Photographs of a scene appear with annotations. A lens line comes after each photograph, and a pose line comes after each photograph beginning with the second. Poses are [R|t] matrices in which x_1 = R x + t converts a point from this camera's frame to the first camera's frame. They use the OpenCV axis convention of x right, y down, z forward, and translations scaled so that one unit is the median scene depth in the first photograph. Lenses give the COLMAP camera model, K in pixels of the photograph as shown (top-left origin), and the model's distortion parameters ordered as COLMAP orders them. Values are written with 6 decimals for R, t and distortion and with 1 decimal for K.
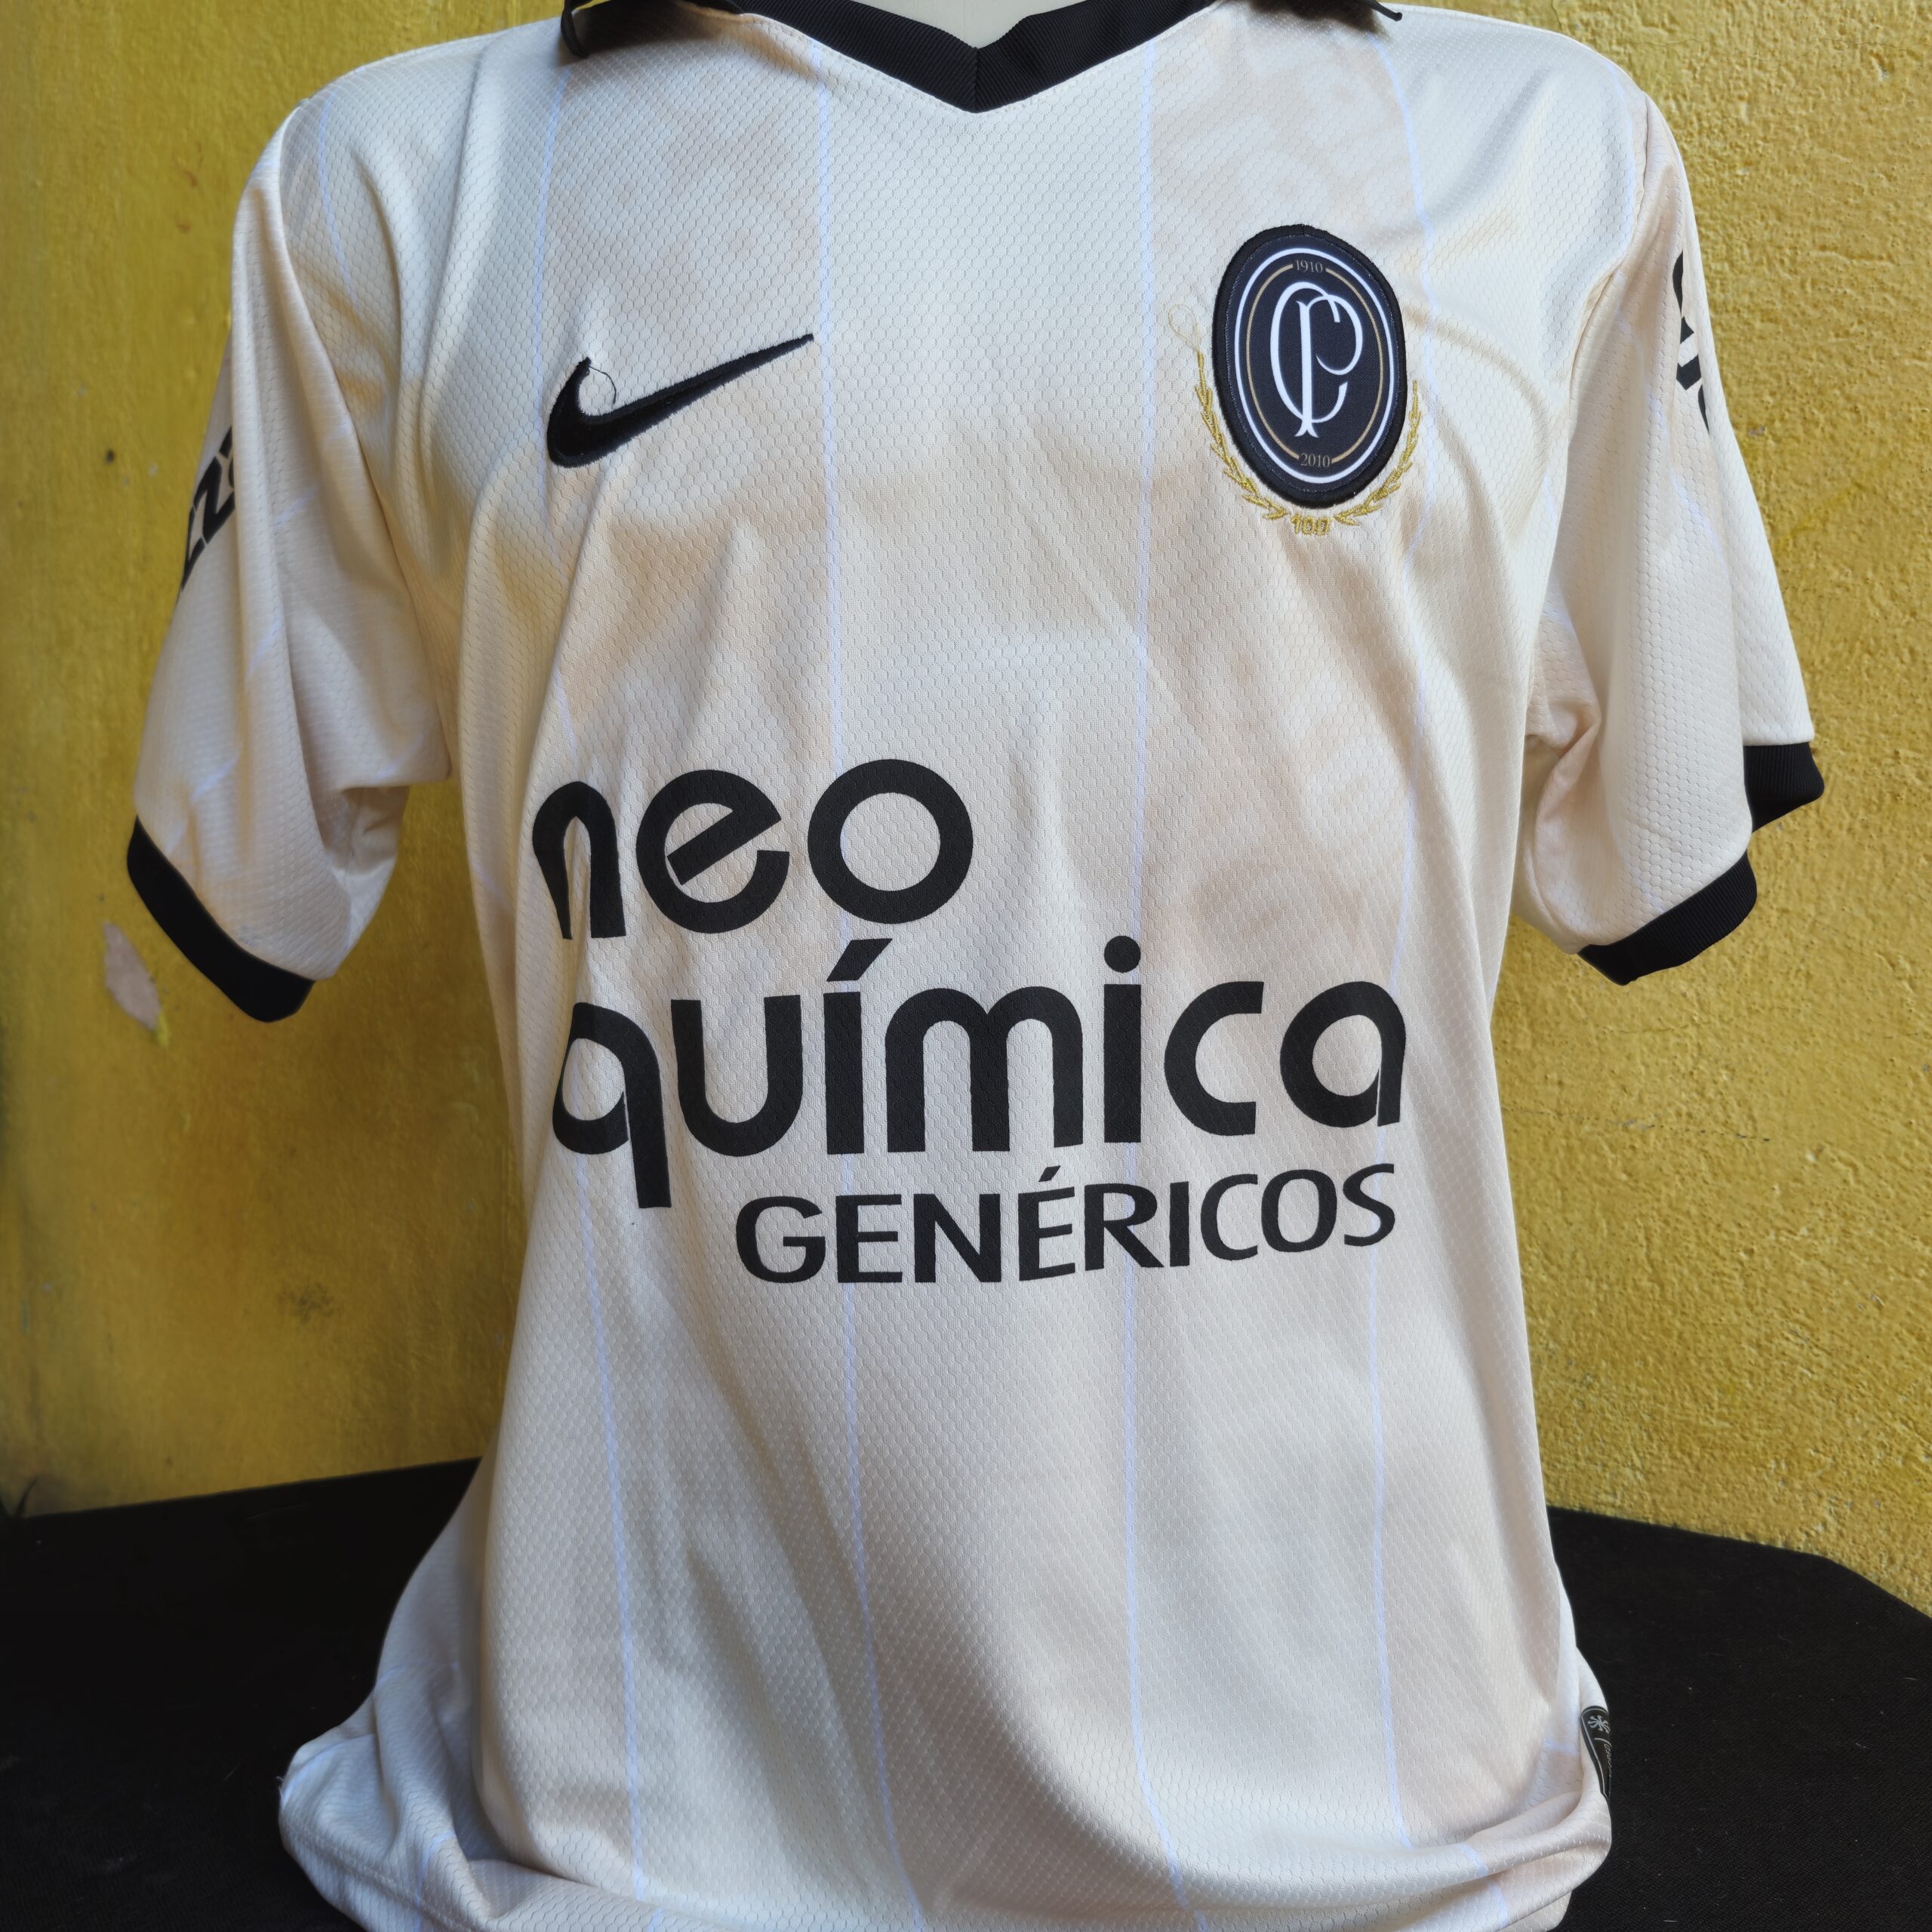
lens RADIAL K [[1859.2, 0, 966.0], [0, 1859.2, 966.0], [0, 0, 1]] dist [0.136280, -0.272840]
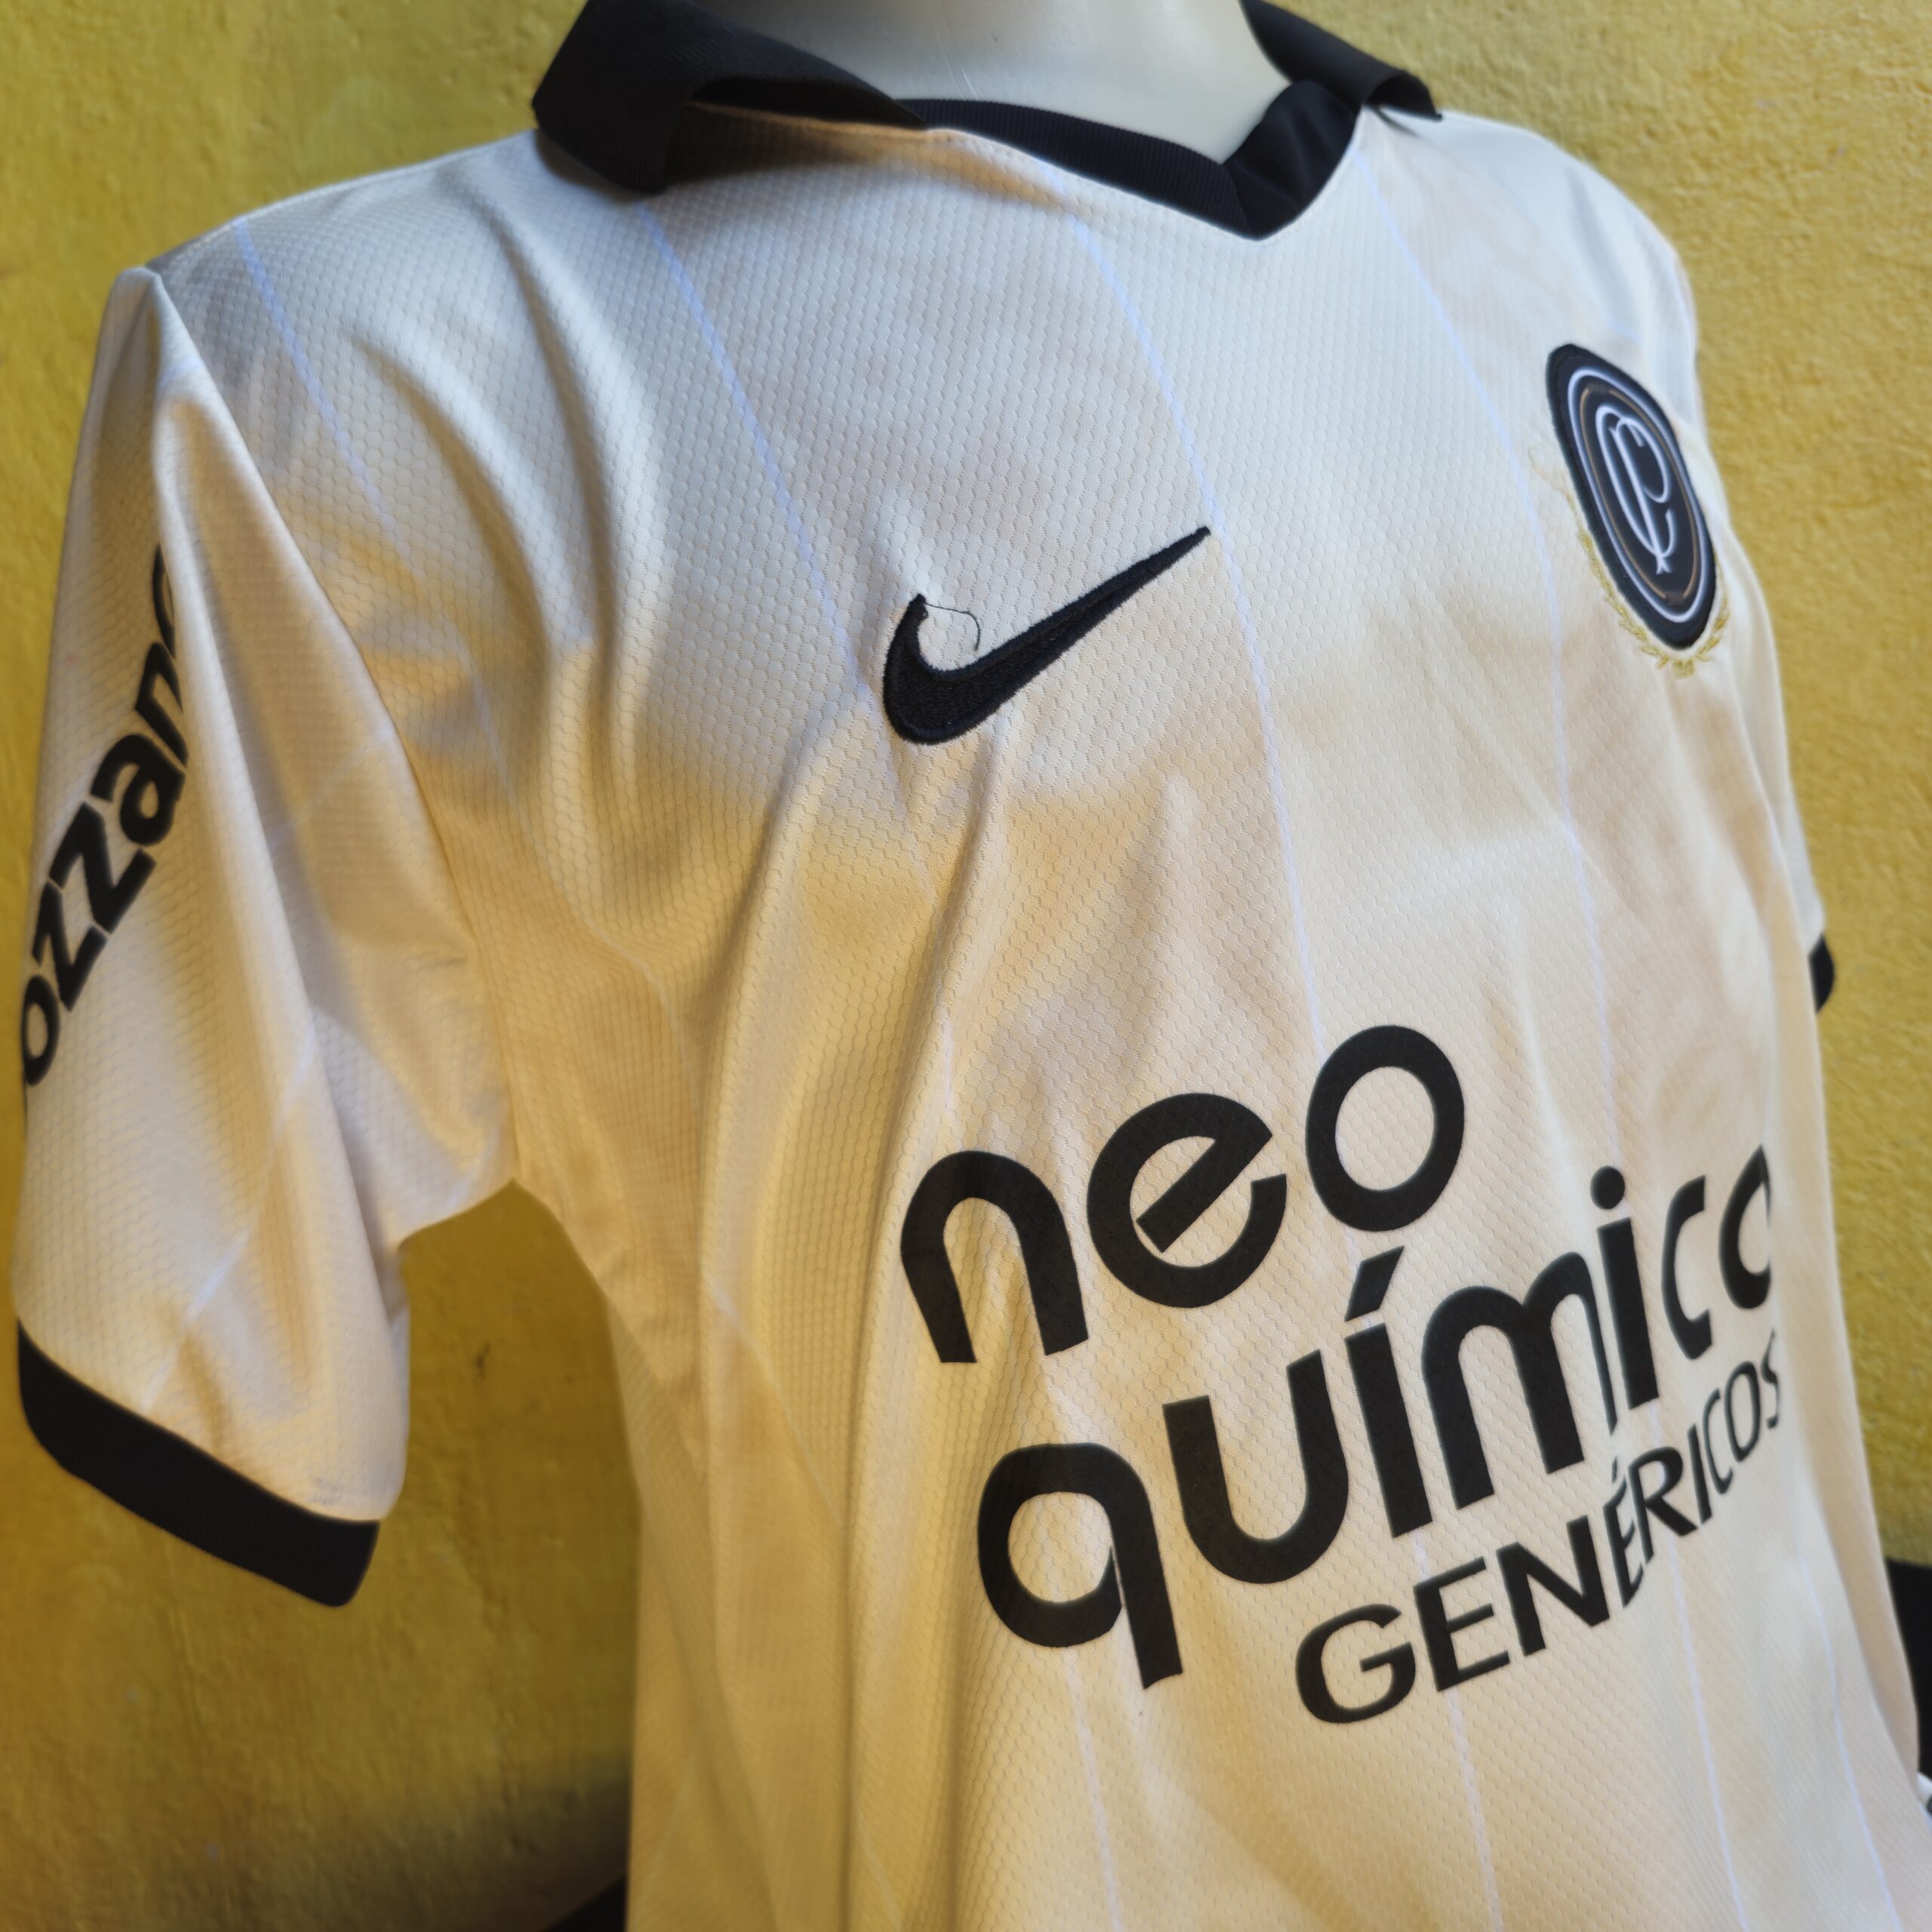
lens RADIAL K [[1859.2, 0, 966.0], [0, 1859.2, 966.0], [0, 0, 1]] dist [0.136280, -0.272840]
pose [[0.876316, -0.213835, 0.431677, -0.522262], [0.234735, 0.972047, 0.004994, -0.178329], [-0.420678, 0.096954, 0.902014, 0.342651]]
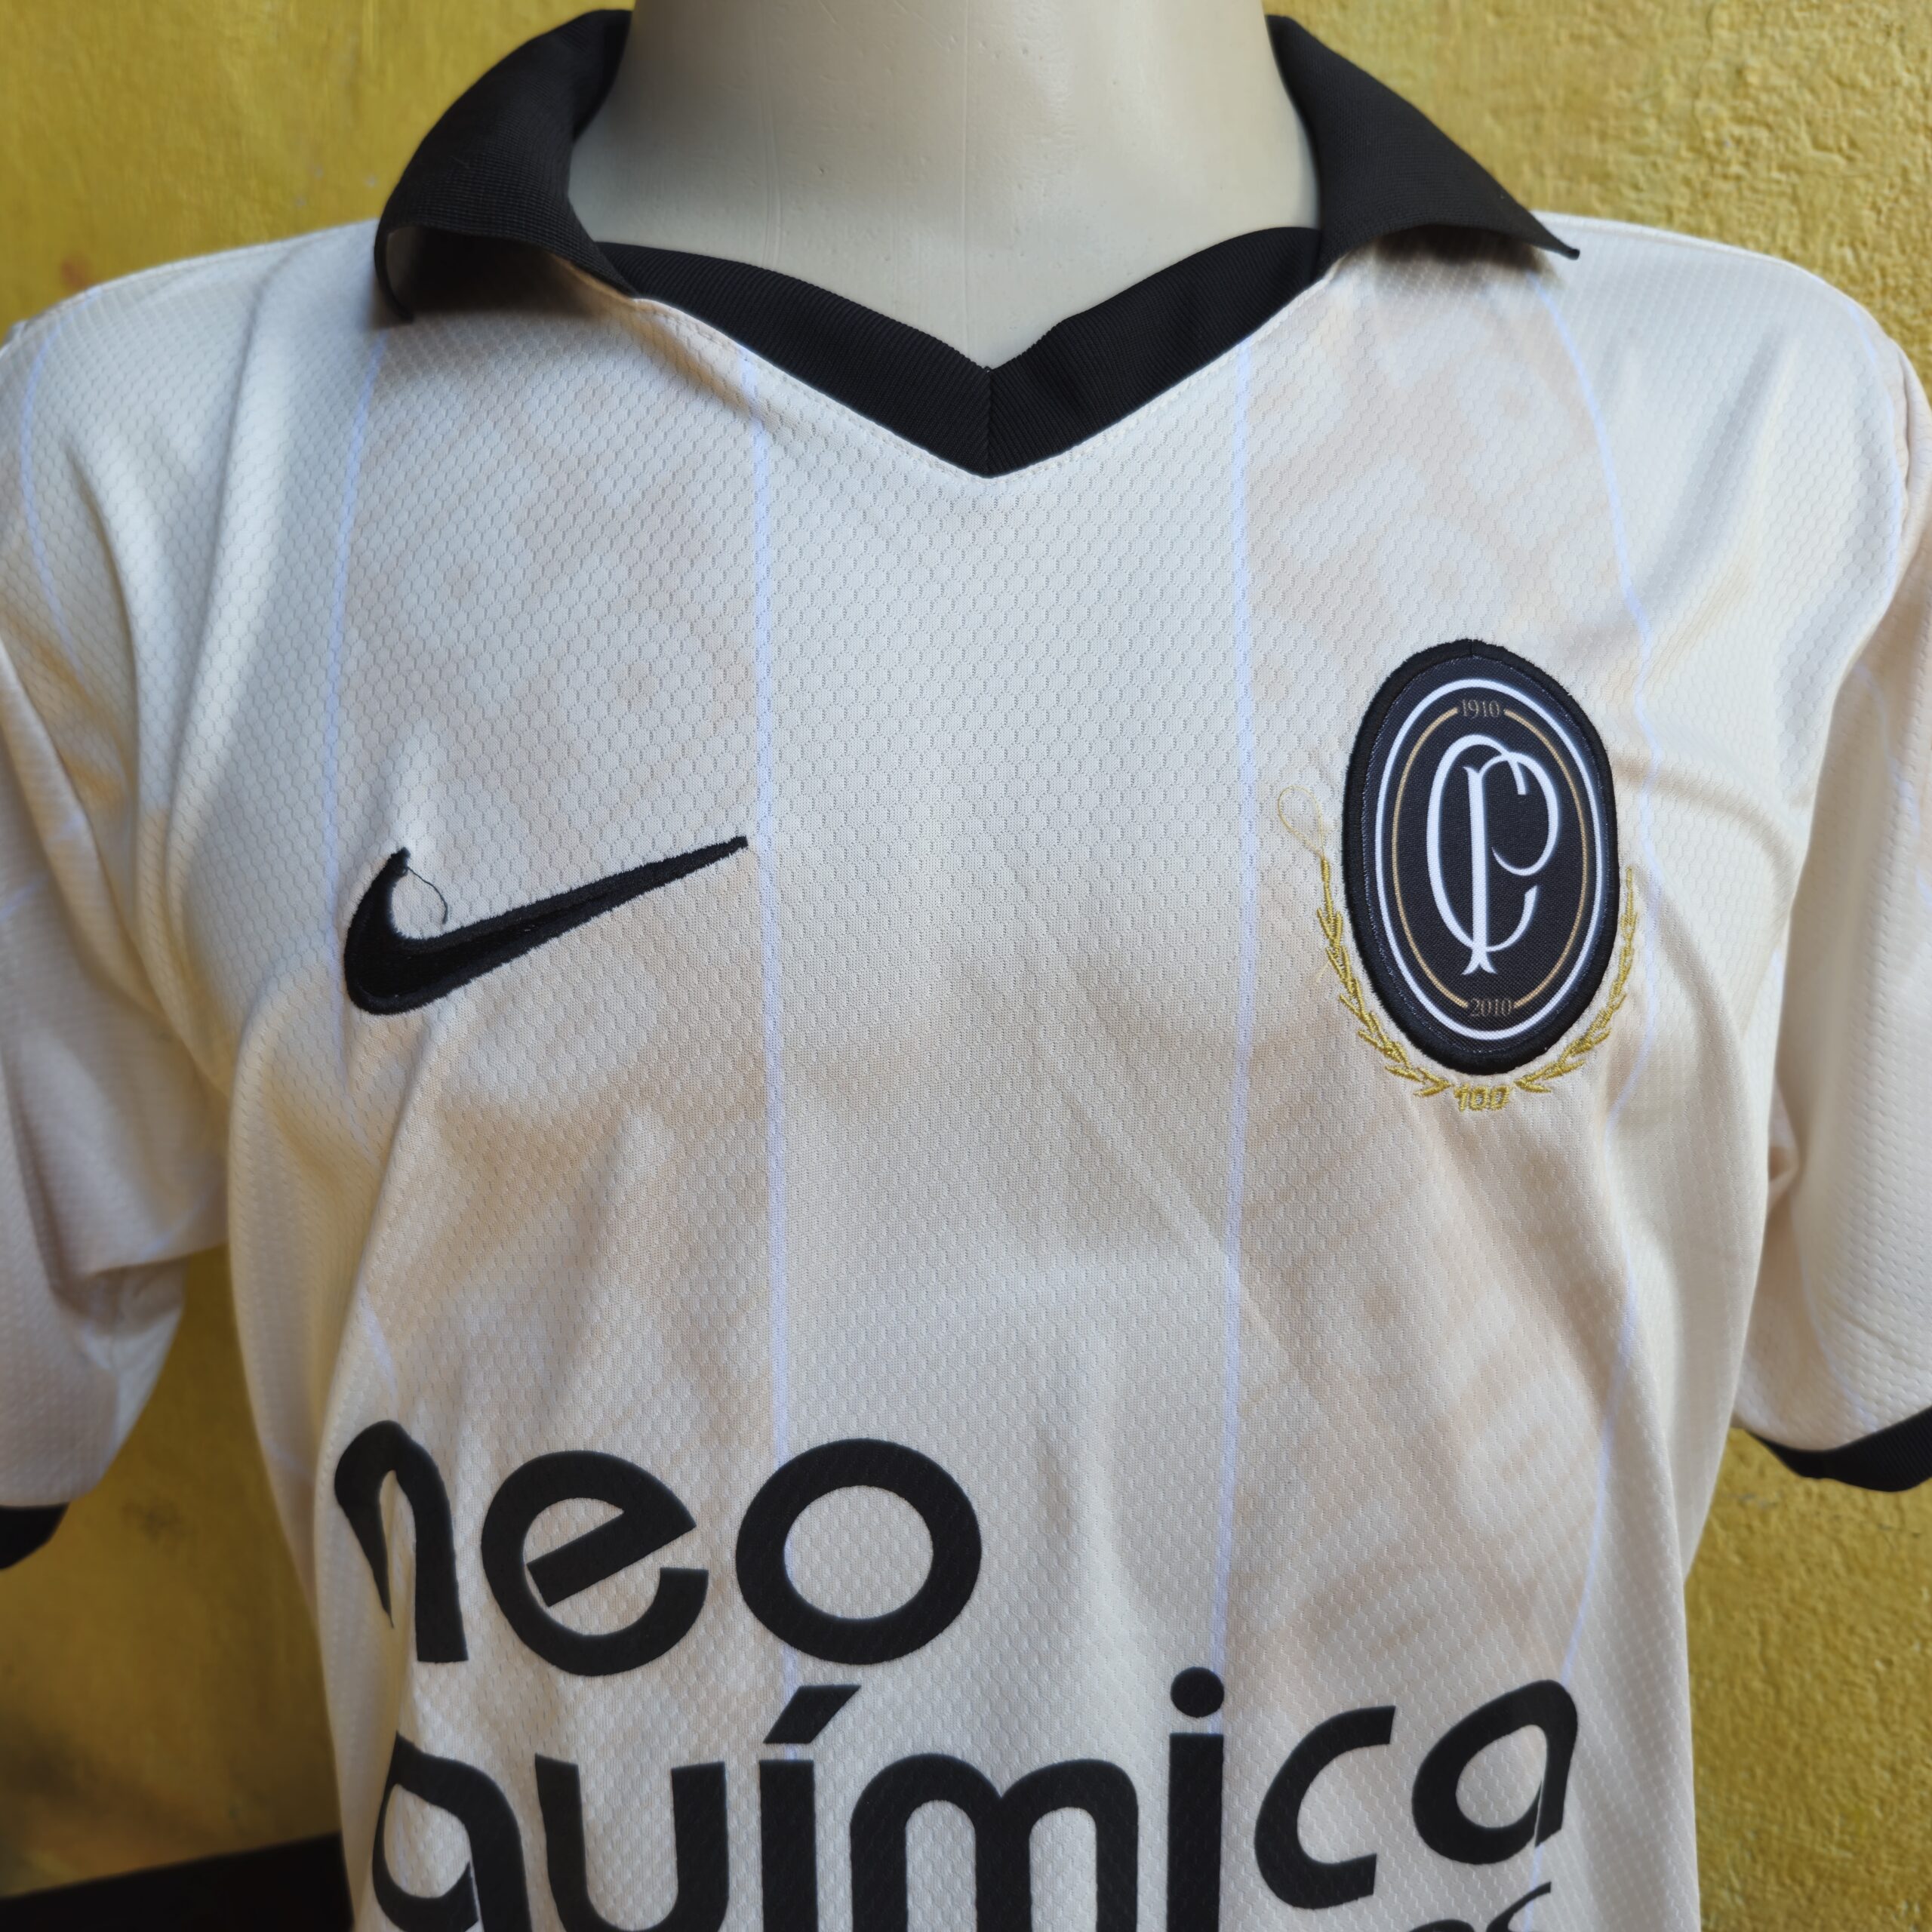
lens RADIAL K [[1864.1, 0, 957.2], [0, 1864.1, 940.9], [0, 0, 1]] dist [0.135739, -0.279511]
pose [[0.999488, 0.001537, 0.031969, -0.026983], [-0.003300, 0.998471, 0.055171, -0.322216], [-0.031835, -0.055248, 0.997965, 0.325740]]
